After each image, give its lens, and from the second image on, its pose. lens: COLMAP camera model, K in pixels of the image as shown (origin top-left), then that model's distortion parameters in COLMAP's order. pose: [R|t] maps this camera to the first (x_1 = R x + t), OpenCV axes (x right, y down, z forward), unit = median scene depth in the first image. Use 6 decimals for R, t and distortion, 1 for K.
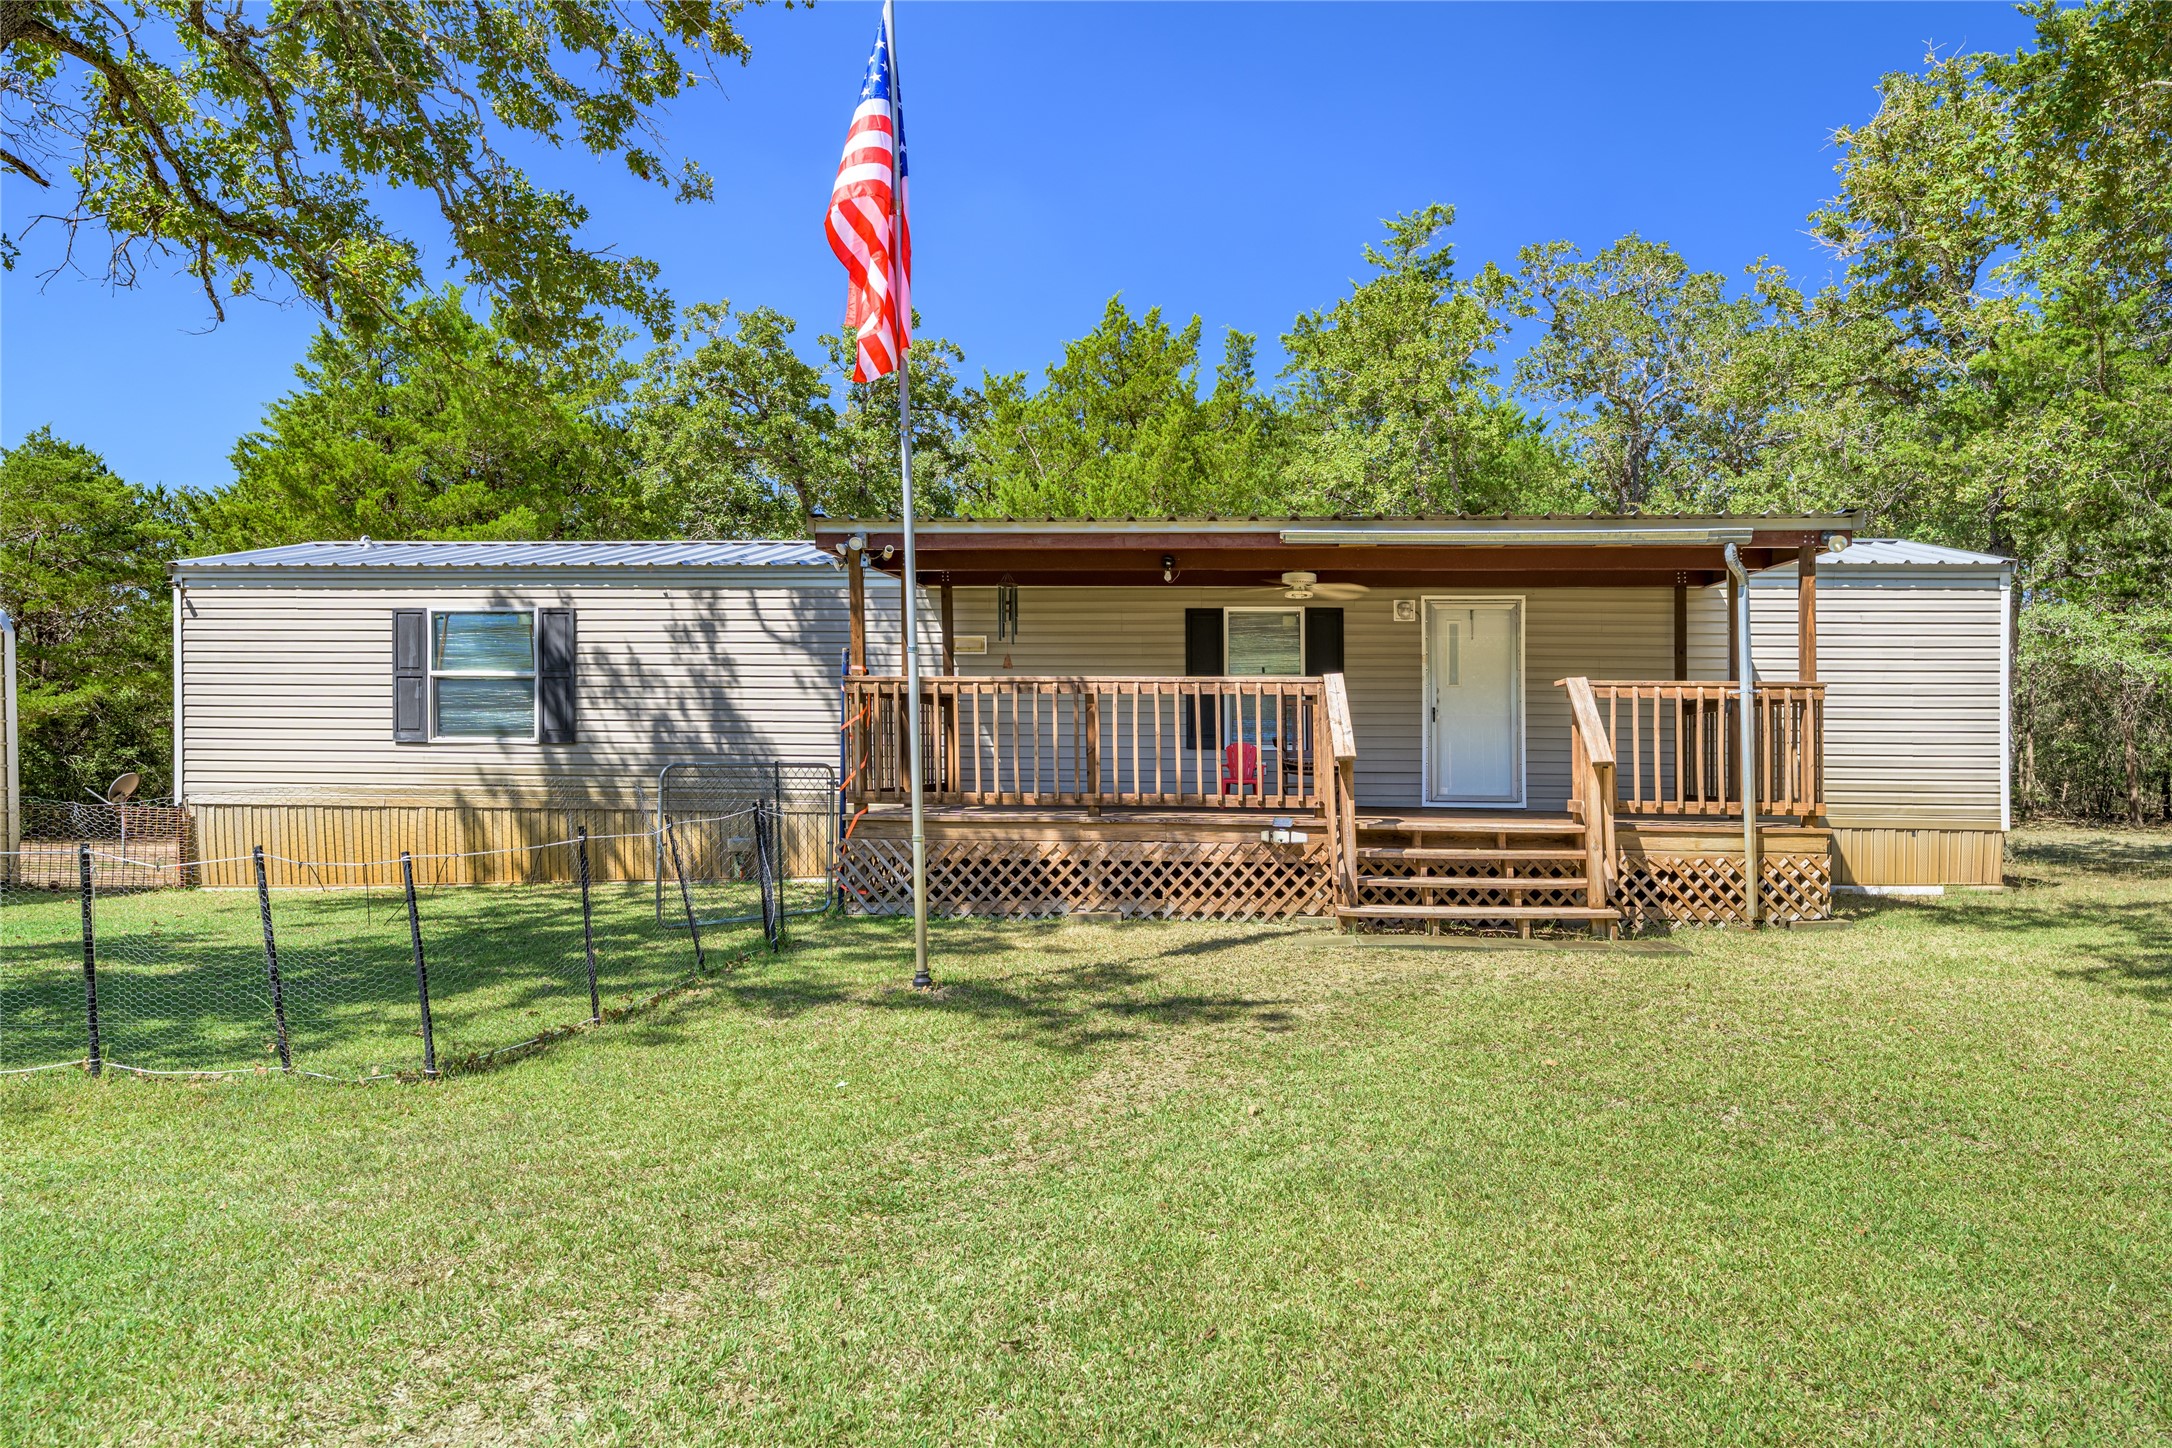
lens RADIAL K [[1319.4, 0, 1100.9], [0, 1319.4, 730.1], [0, 0, 1]] dist [-0.015033, 0.003724]
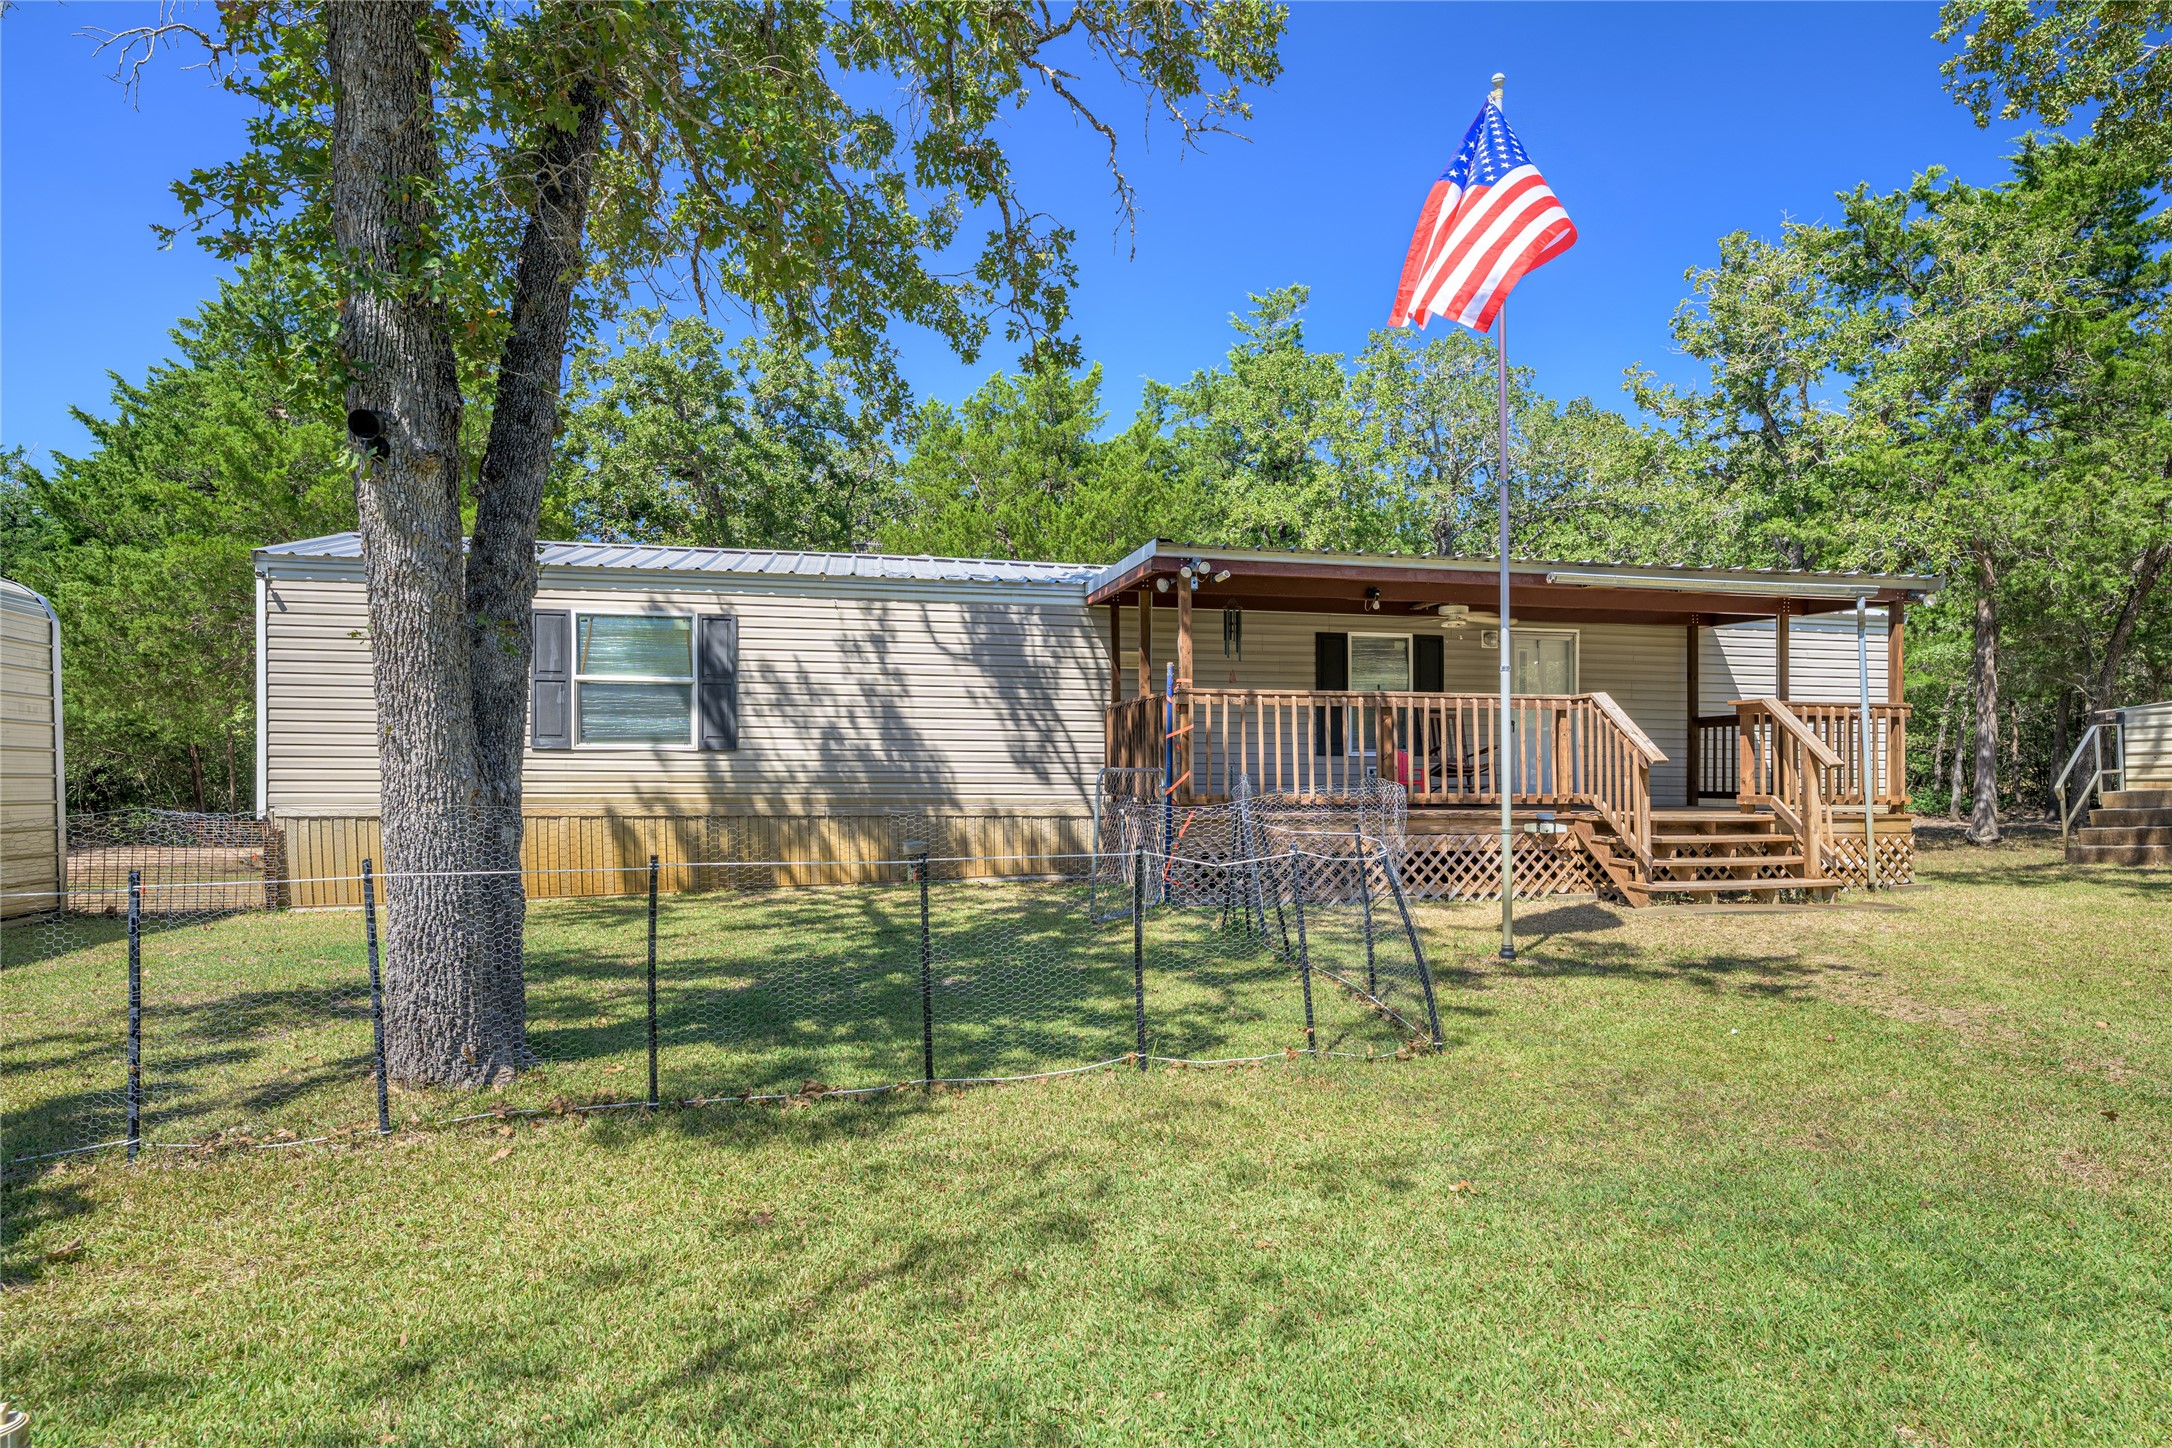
lens RADIAL K [[1231.2, 0, 1076.8], [0, 1231.2, 730.9], [0, 0, 1]] dist [-0.013960, -0.001338]
pose [[0.960205, 0.004441, 0.279262, -0.433014], [-0.002504, 0.999970, -0.007293, 0.001327], [-0.279286, 0.006304, 0.960187, 0.035765]]
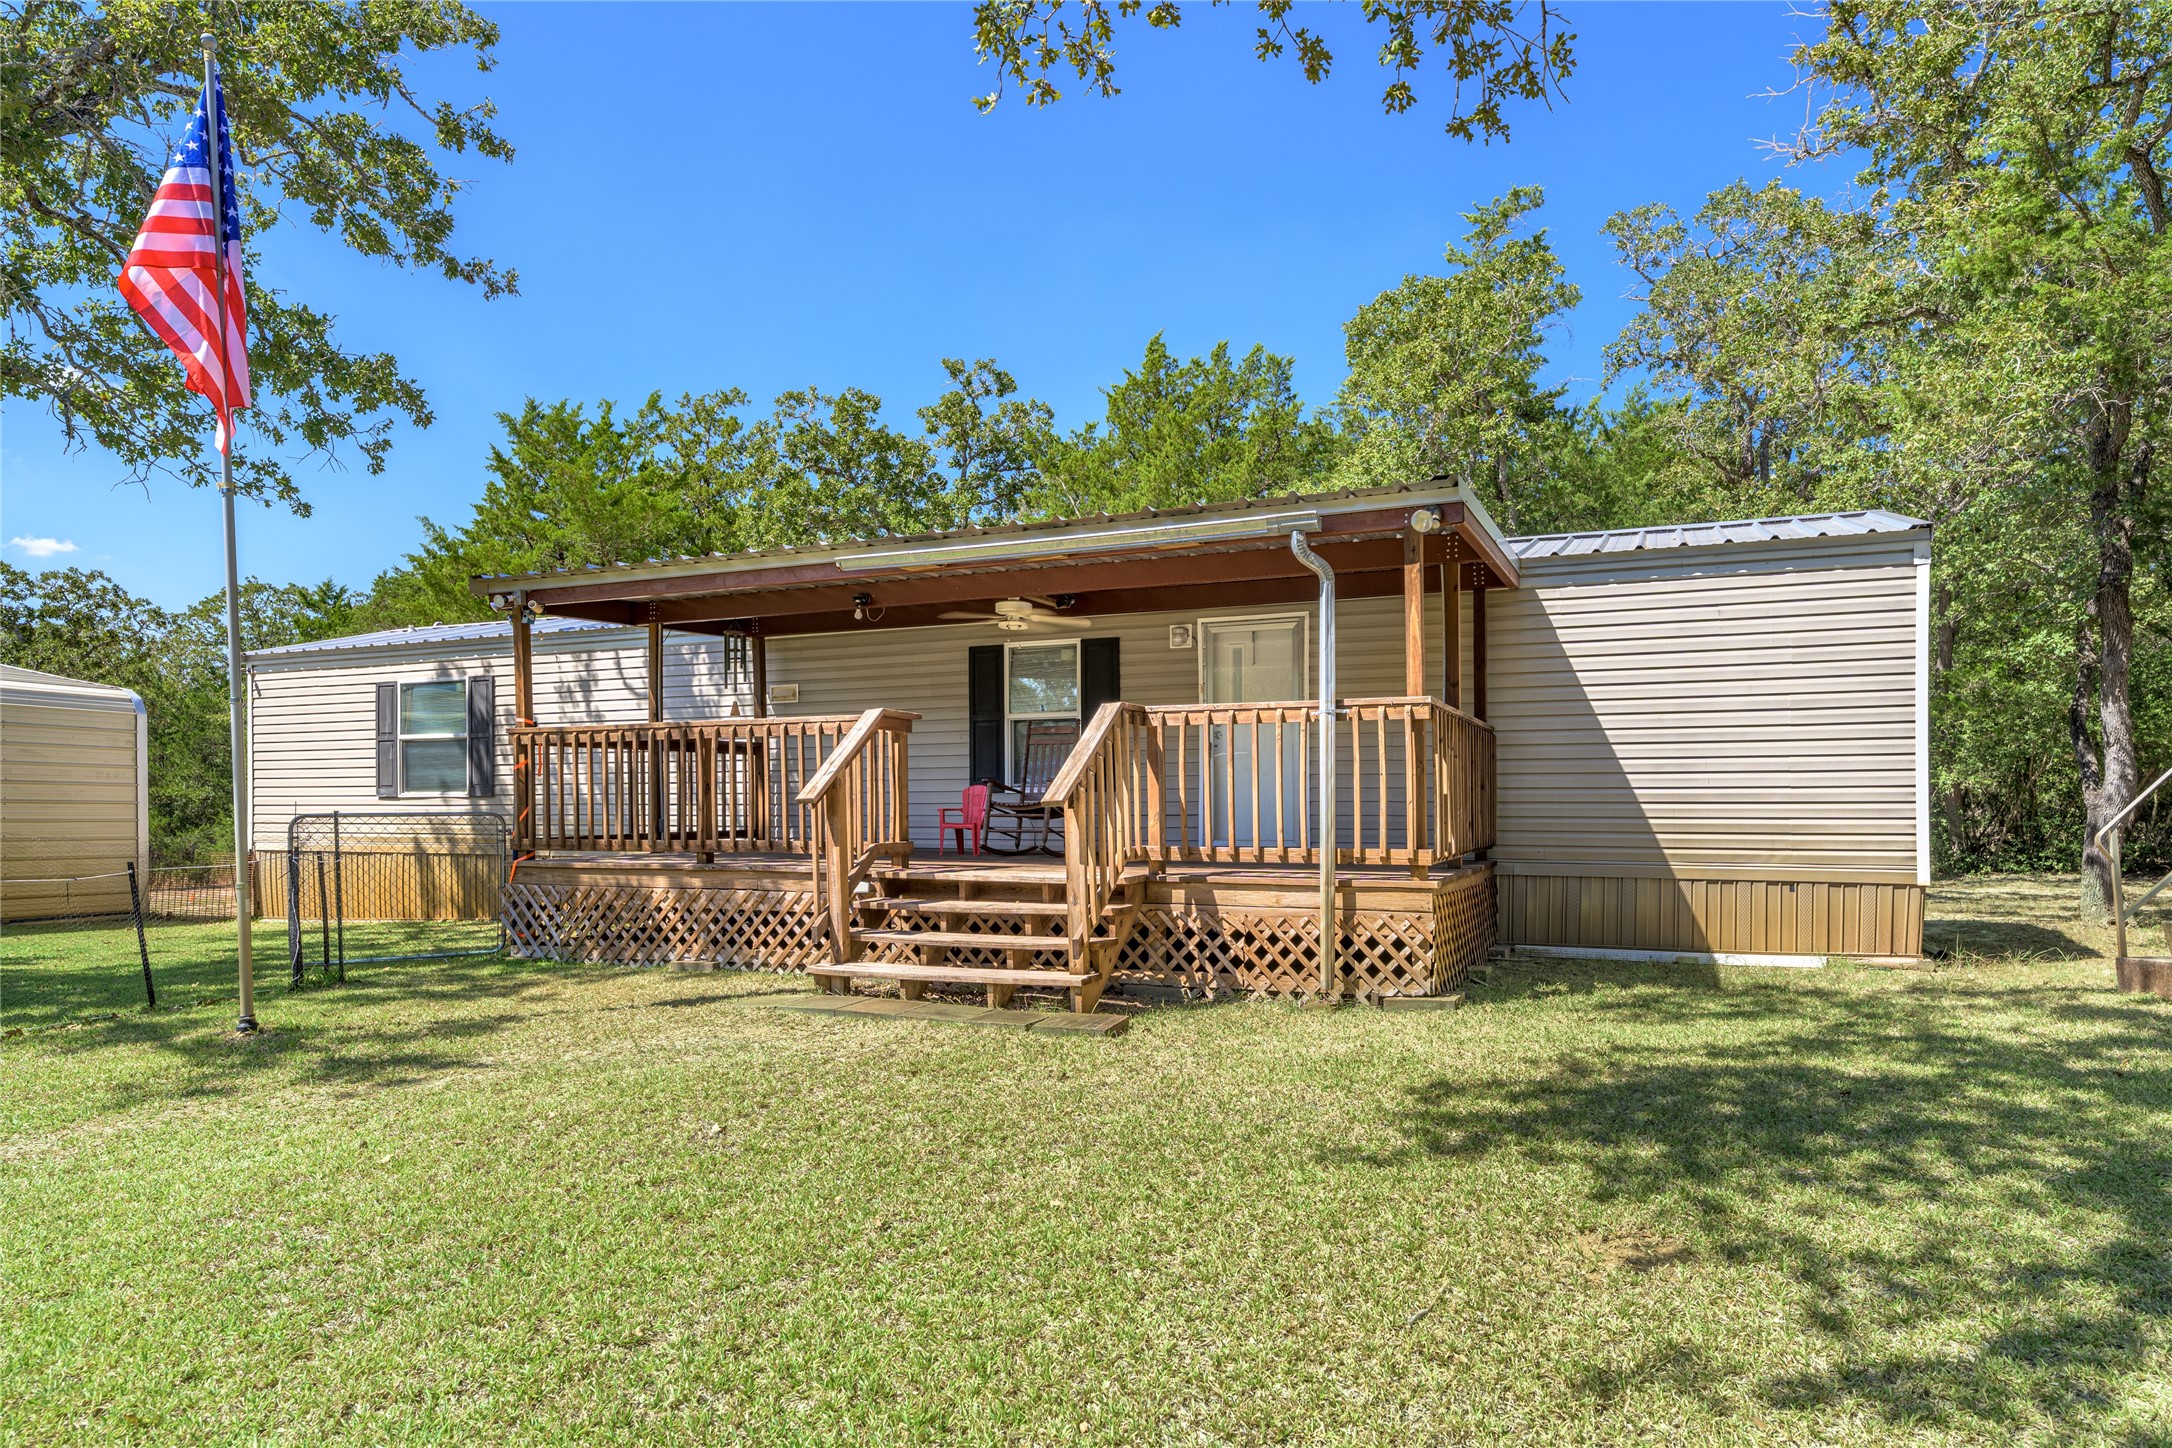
lens RADIAL K [[1244.7, 0, 1066.3], [0, 1244.7, 775.3], [0, 0, 1]] dist [-0.003522, 0.004376]
pose [[0.946829, -0.020173, -0.321105, 0.422648], [0.020014, 0.999792, -0.003797, 0.006772], [0.321115, -0.002831, 0.947036, 0.159636]]
